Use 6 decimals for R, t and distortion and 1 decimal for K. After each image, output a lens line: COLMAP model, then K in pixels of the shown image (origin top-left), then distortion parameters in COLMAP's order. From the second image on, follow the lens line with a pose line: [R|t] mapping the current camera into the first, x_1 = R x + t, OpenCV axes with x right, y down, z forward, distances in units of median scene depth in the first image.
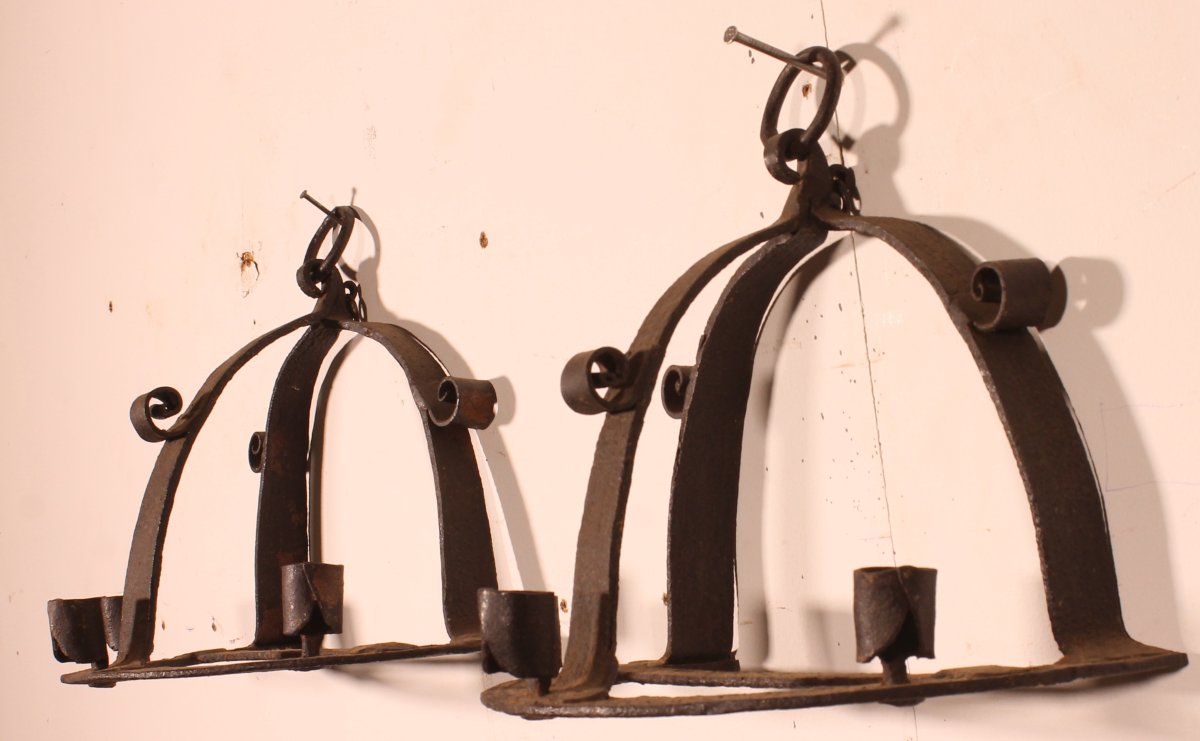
lens RADIAL K [[2439.3, 0, 600.0], [0, 2439.3, 370.5], [0, 0, 1]] dist [-0.194941, -0.062723]
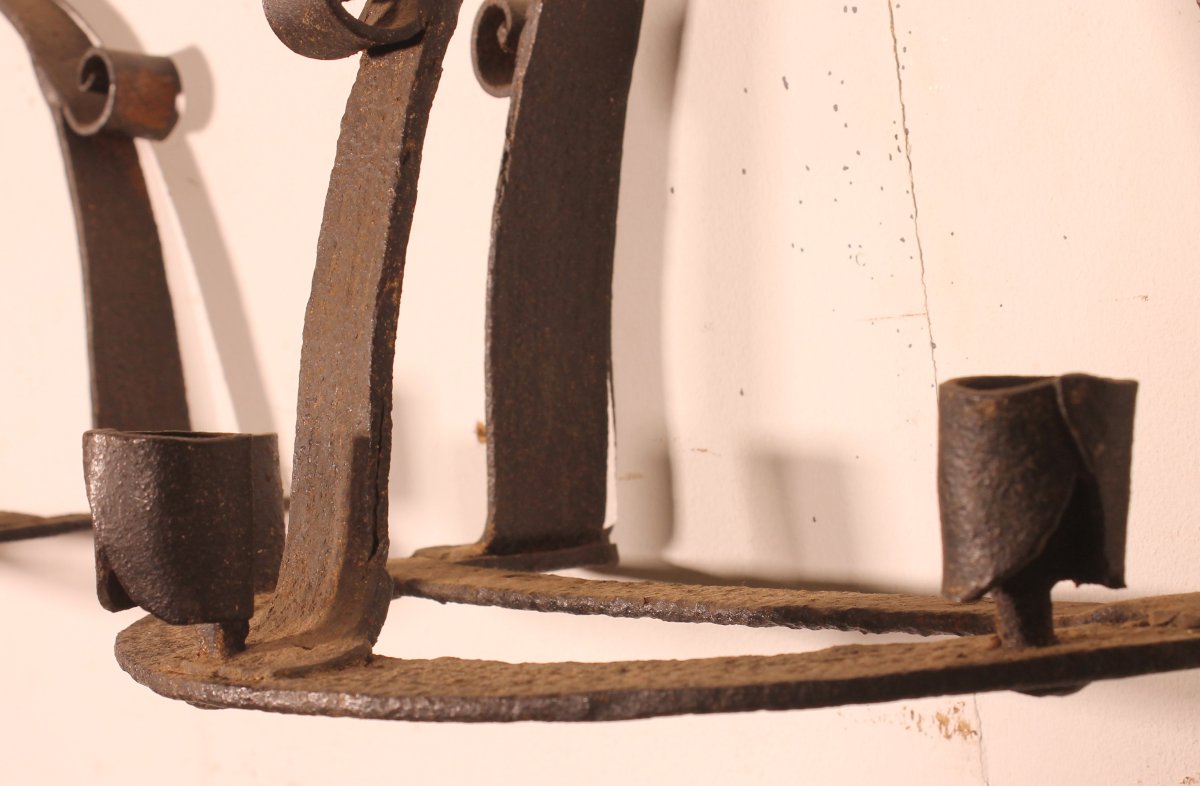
lens RADIAL K [[2334.5, 0, 600.0], [0, 2334.5, 393.0], [0, 0, 1]] dist [0.036741, 0.019584]
pose [[0.995907, -0.011257, 0.089682, 0.006916], [0.002906, 0.995689, 0.092711, 0.039072], [-0.090339, -0.092071, 0.991646, 0.515707]]
